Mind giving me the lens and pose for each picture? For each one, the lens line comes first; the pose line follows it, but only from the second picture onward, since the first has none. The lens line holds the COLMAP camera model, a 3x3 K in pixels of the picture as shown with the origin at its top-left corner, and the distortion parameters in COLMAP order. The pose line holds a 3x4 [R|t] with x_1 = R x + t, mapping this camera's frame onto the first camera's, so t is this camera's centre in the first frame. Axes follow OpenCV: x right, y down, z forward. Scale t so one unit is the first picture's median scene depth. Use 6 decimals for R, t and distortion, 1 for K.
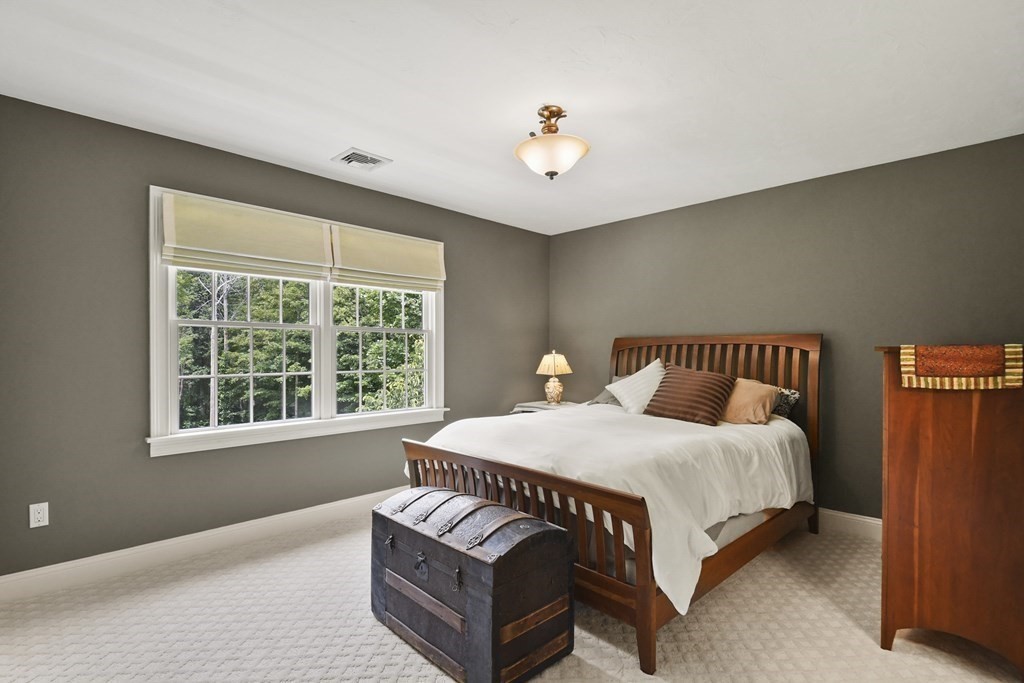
lens RADIAL K [[496.2, 0, 511.7], [0, 496.2, 356.8], [0, 0, 1]] dist [0.001550, 0.000128]
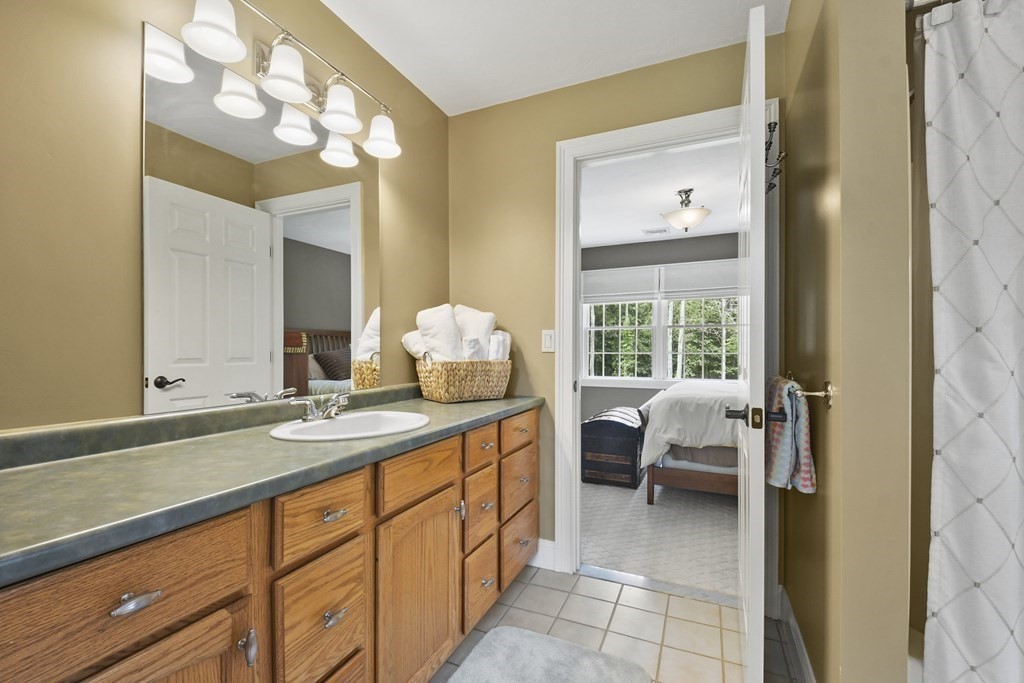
lens RADIAL K [[444.3, 0, 505.7], [0, 444.3, 348.2], [0, 0, 1]] dist [0.003809, 0.000082]
pose [[0.364025, -0.006989, -0.931363, 0.917531], [-0.003697, 0.999953, -0.008948, 0.032979], [0.931382, 0.006701, 0.363982, -0.069949]]
